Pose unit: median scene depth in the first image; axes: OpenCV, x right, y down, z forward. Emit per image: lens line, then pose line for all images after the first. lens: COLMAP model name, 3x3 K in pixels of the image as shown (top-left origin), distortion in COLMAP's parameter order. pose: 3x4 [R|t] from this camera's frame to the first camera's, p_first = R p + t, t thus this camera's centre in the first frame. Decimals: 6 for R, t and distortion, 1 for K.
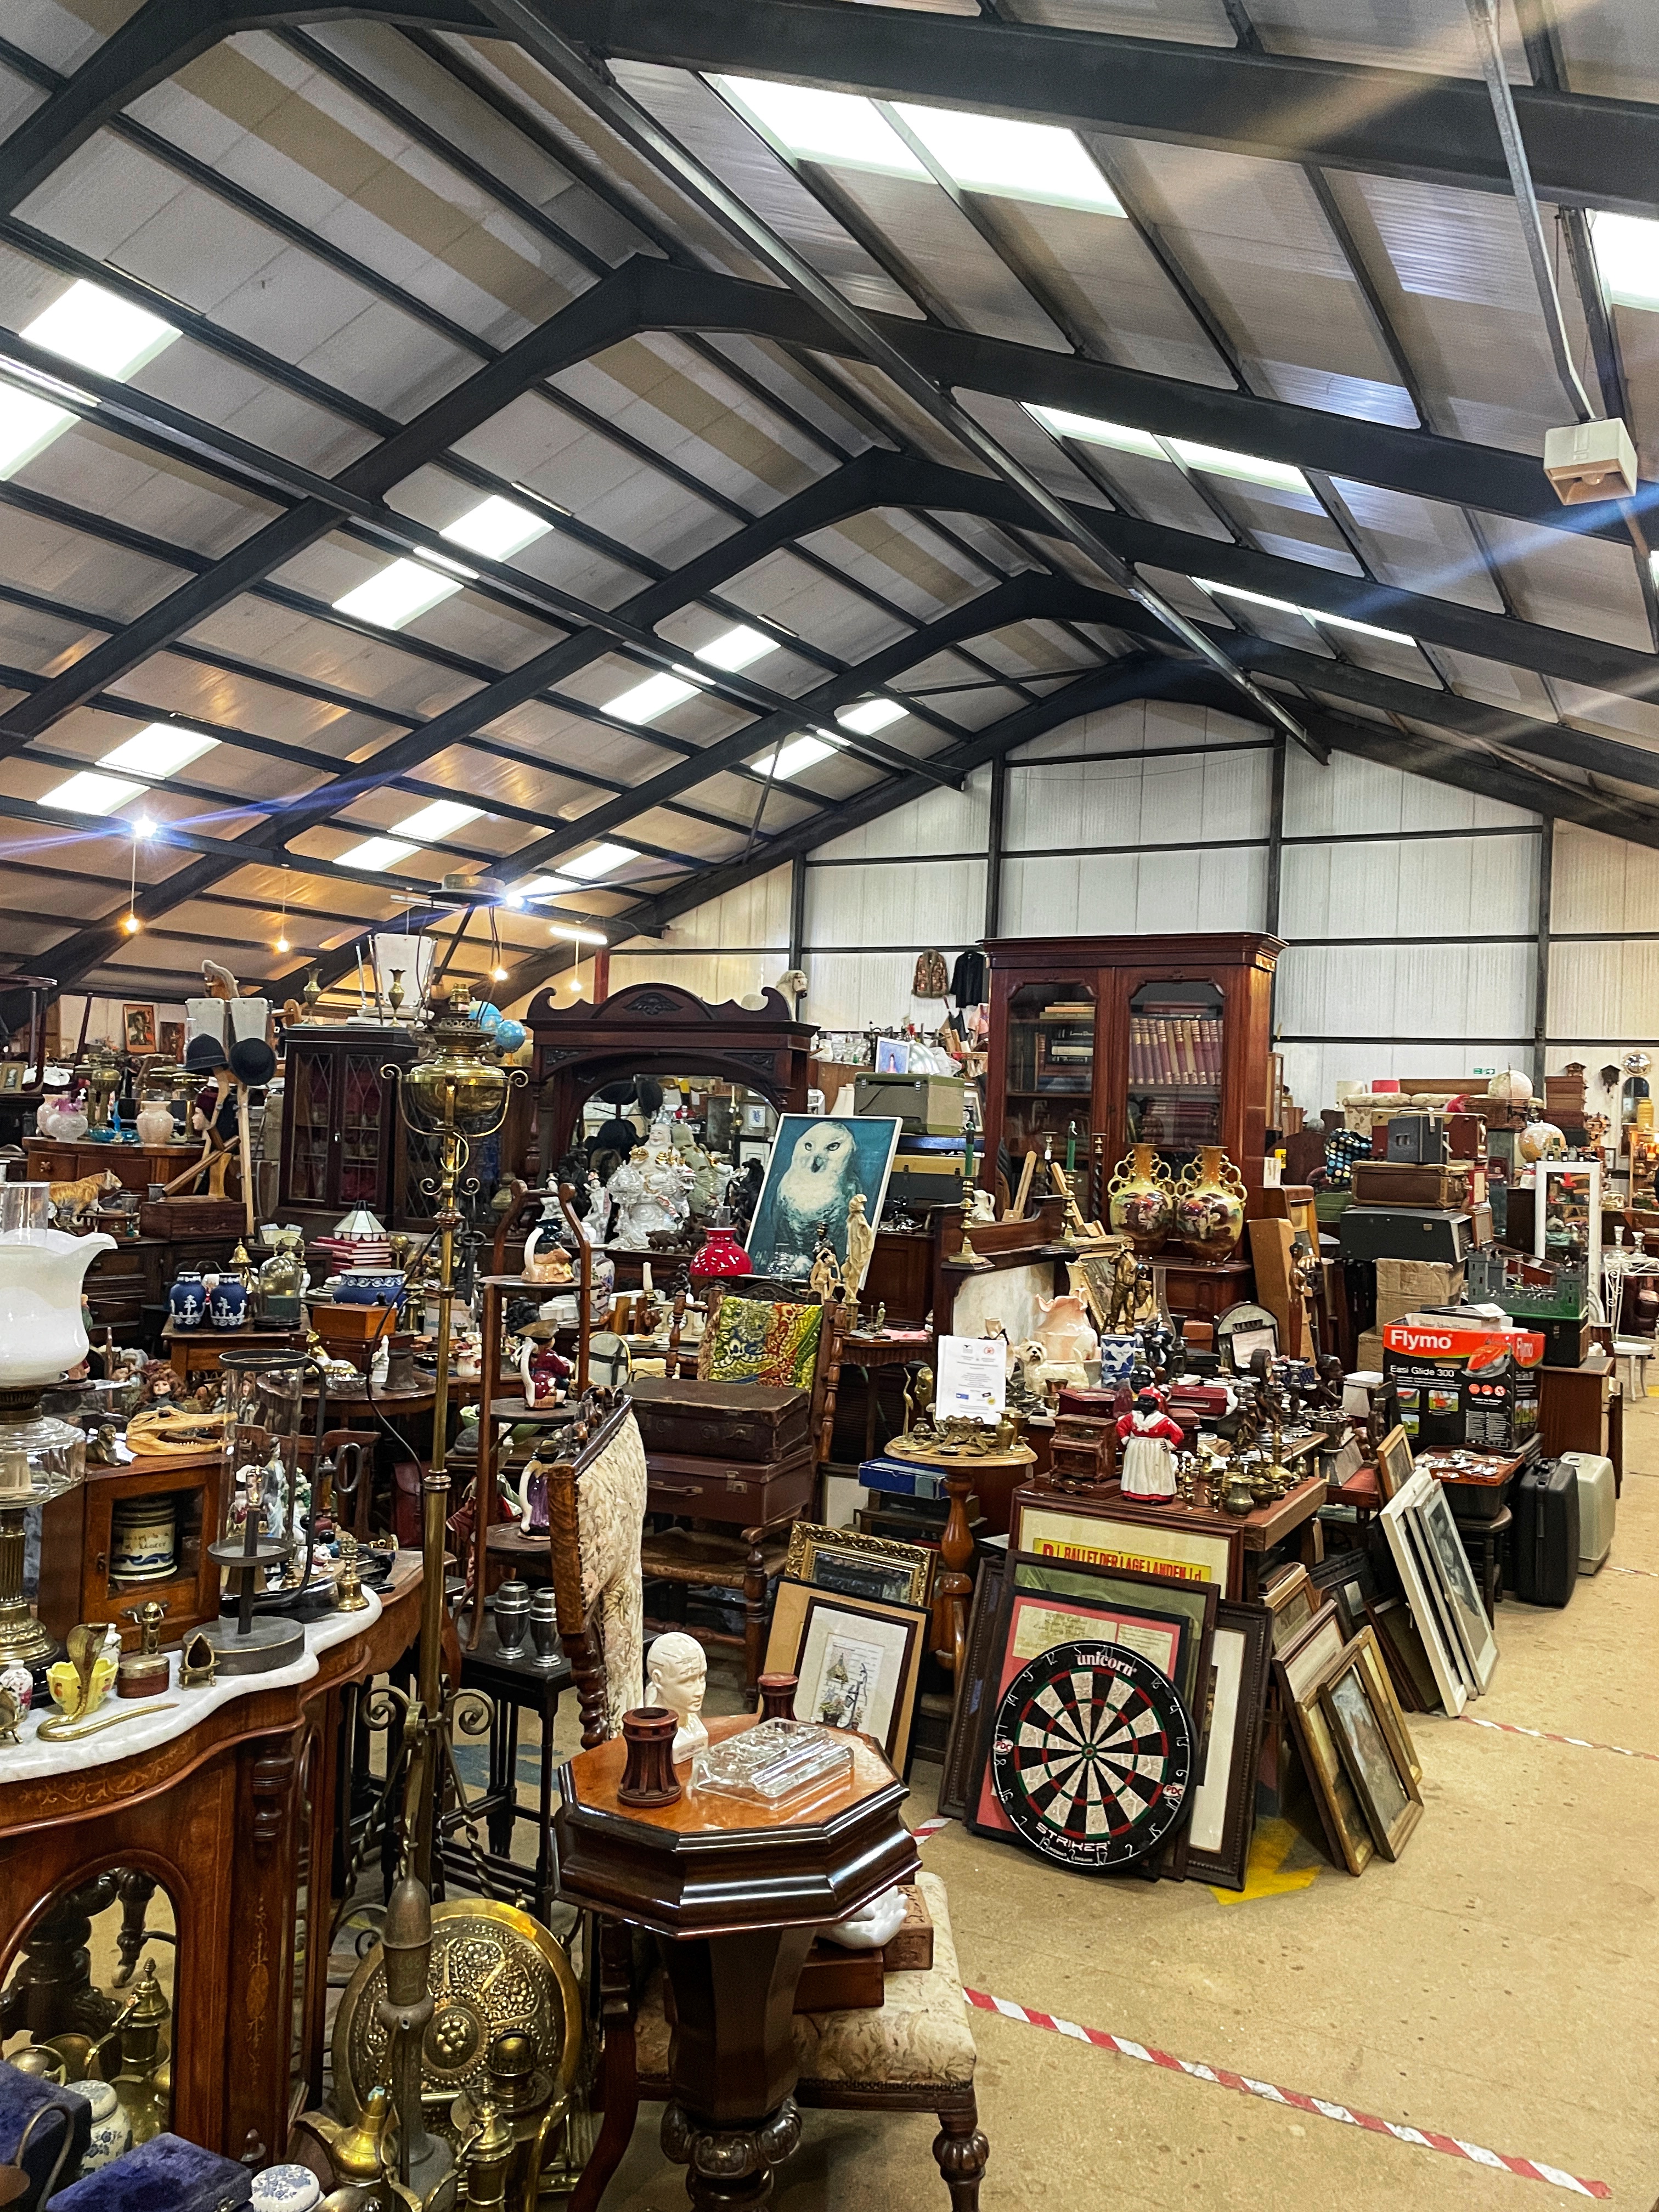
lens RADIAL K [[1680.6, 0, 813.9], [0, 1680.6, 1092.2], [0, 0, 1]] dist [0.081012, -0.093736]
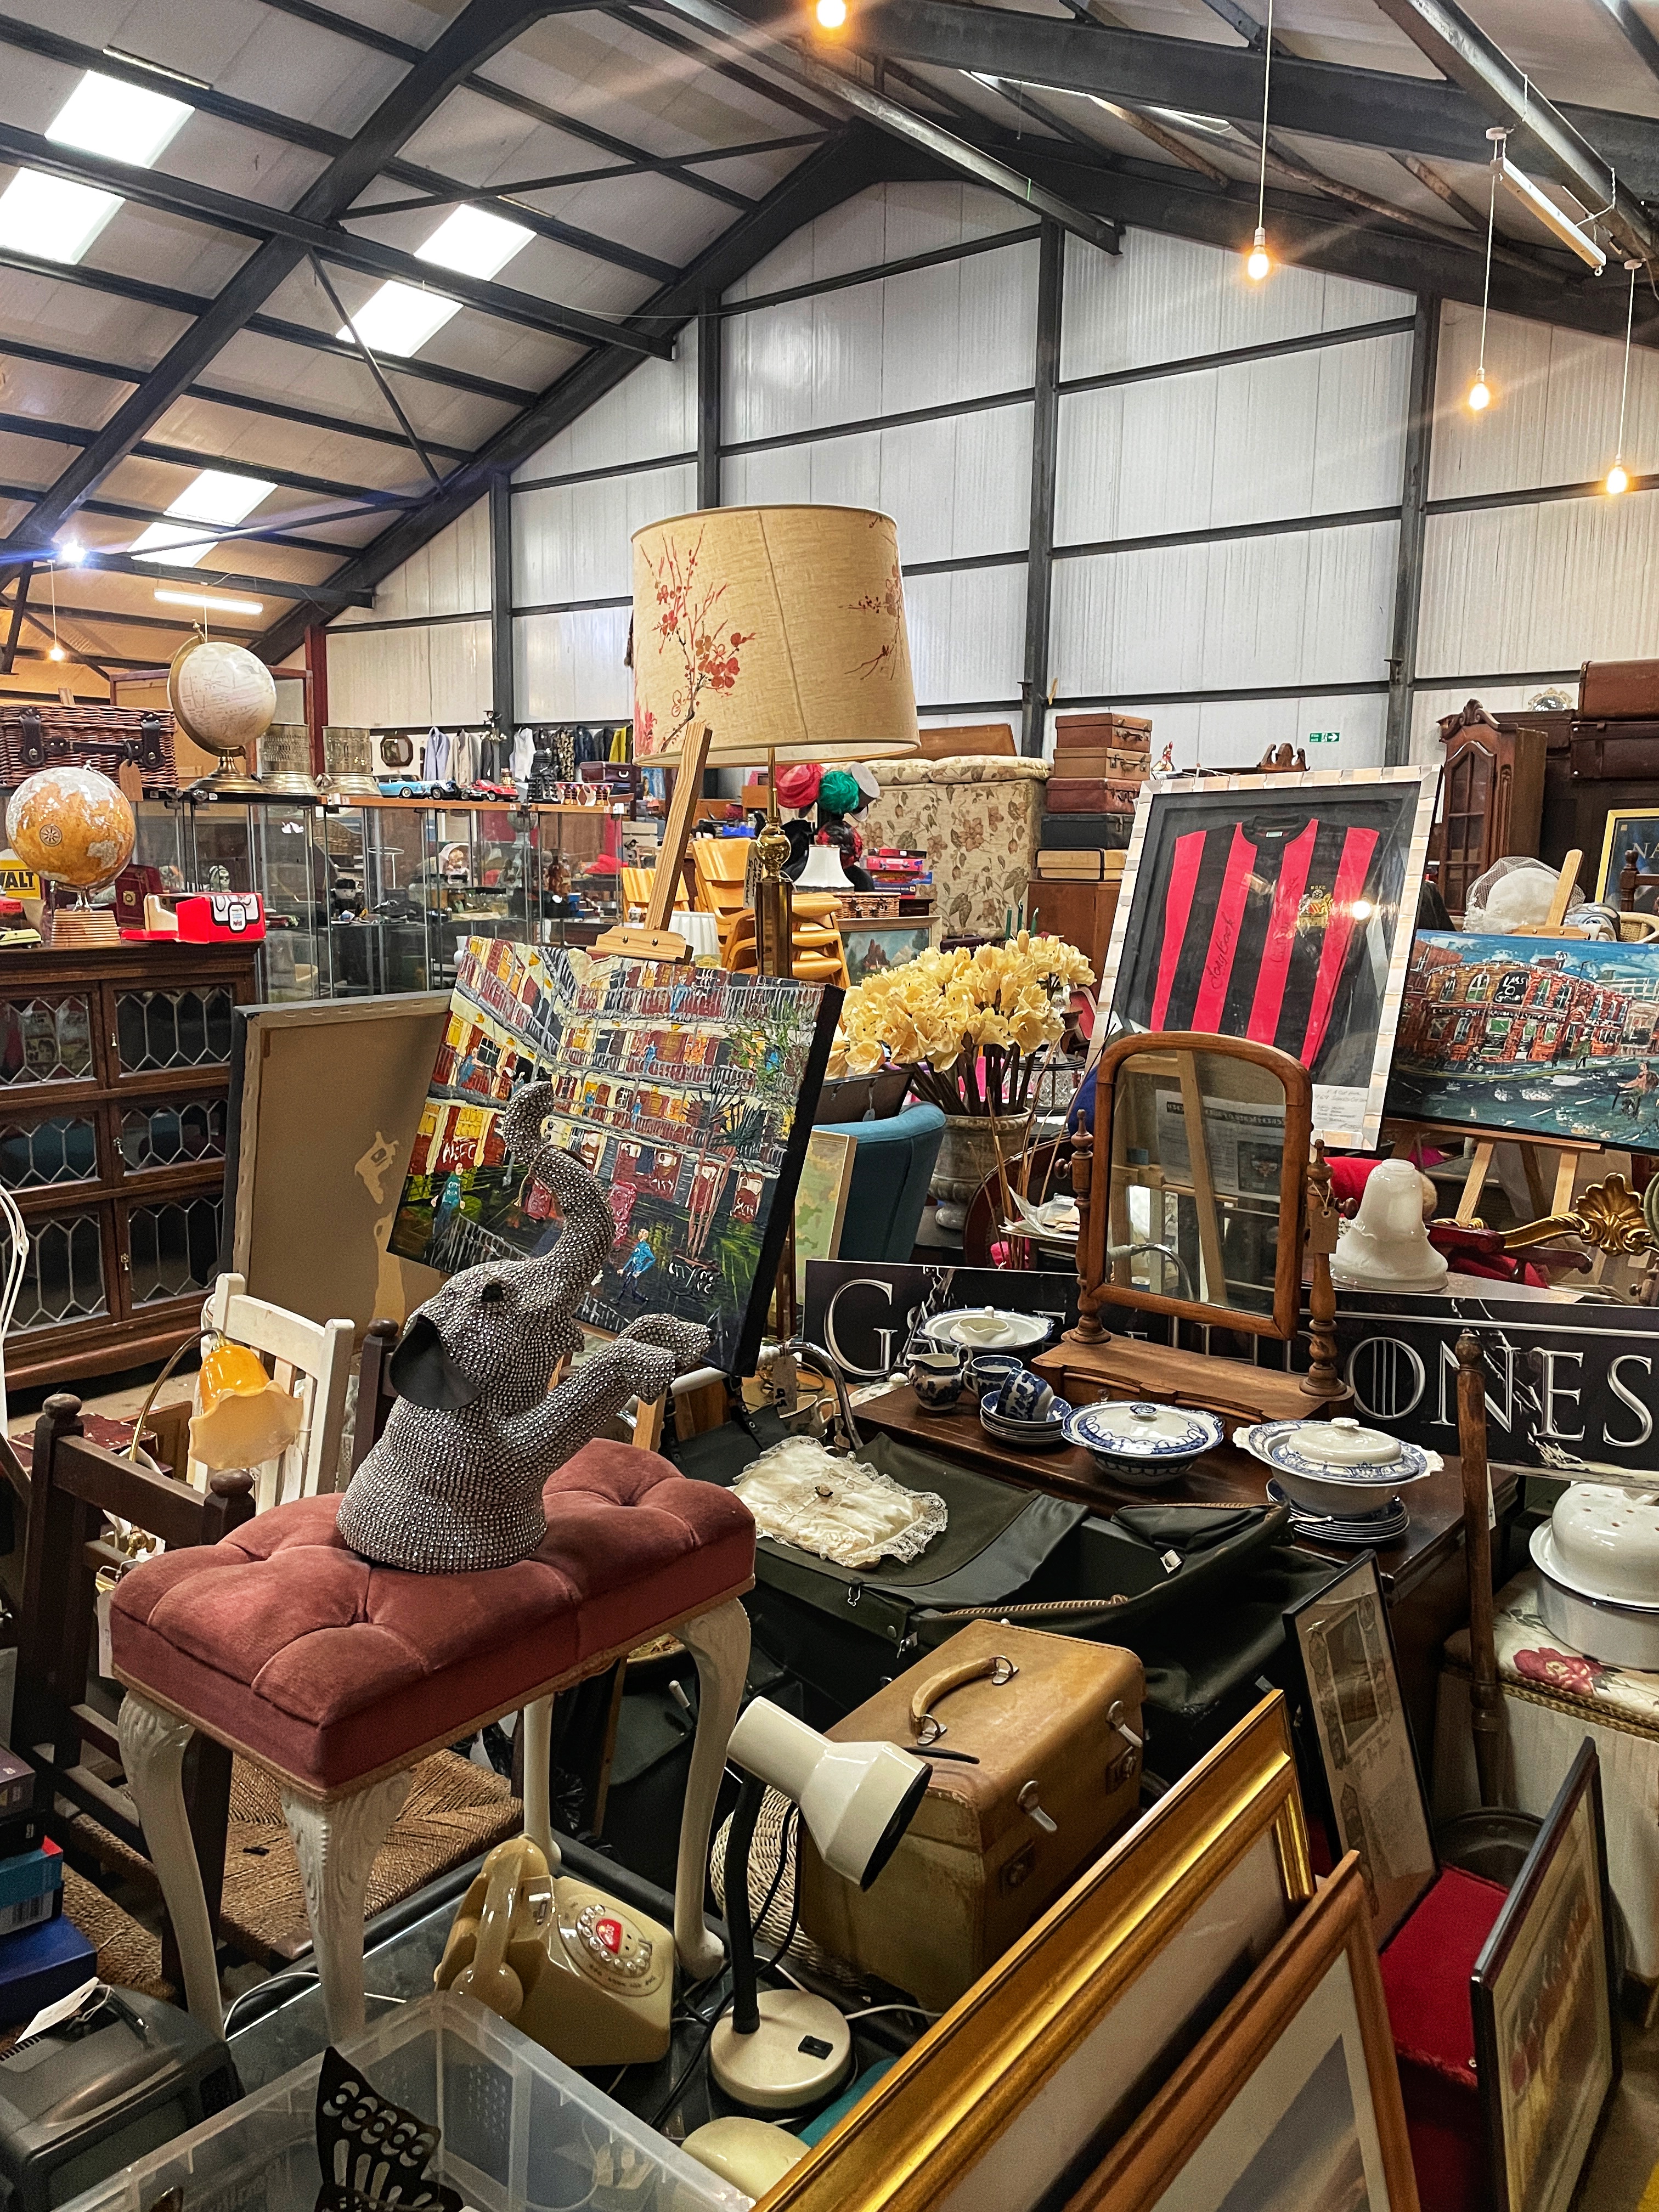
lens RADIAL K [[1680.6, 0, 822.4], [0, 1680.6, 1103.2], [0, 0, 1]] dist [0.081012, -0.093736]
pose [[0.983743, 0.005659, -0.179495, 0.529875], [0.022732, 0.987540, 0.155718, 0.032024], [0.178140, -0.157267, 0.971356, 0.529919]]
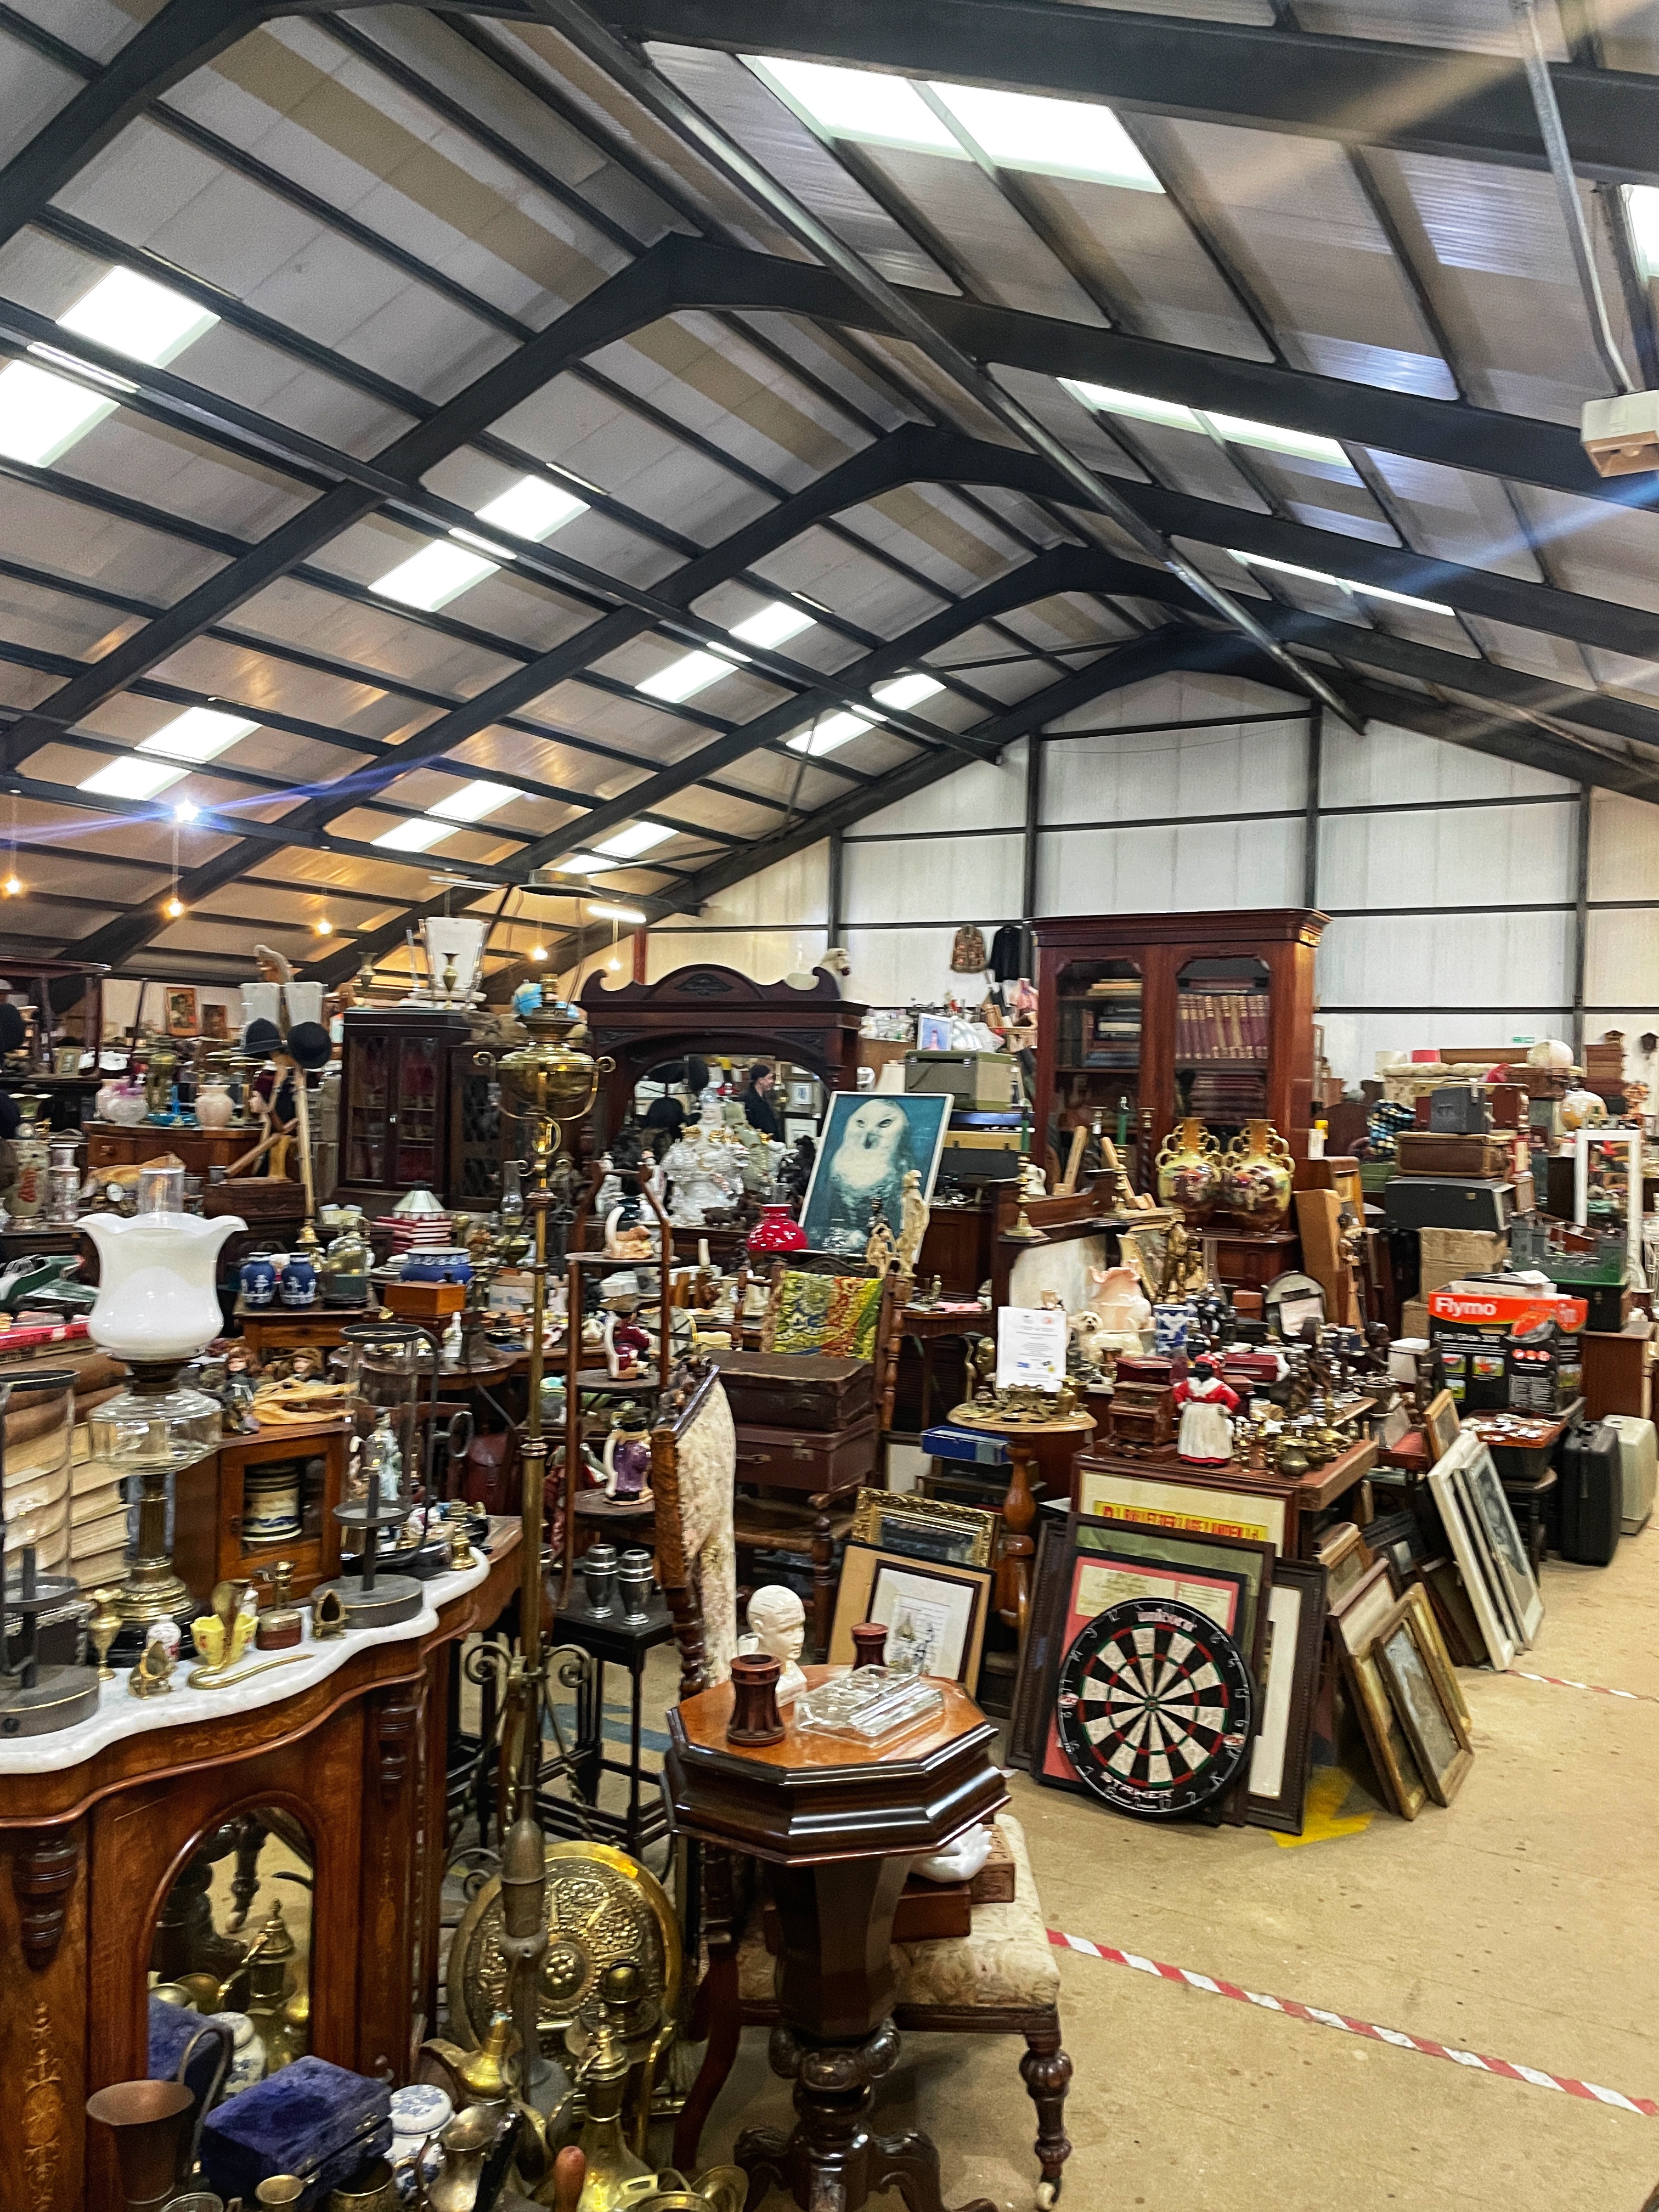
lens RADIAL K [[1680.6, 0, 840.8], [0, 1680.6, 1092.3], [0, 0, 1]] dist [0.081012, -0.093736]
pose [[0.999929, -0.010651, -0.005336, -0.004349], [0.010729, 0.999832, 0.014838, -0.000795], [0.005177, -0.014894, 0.999876, -0.007901]]
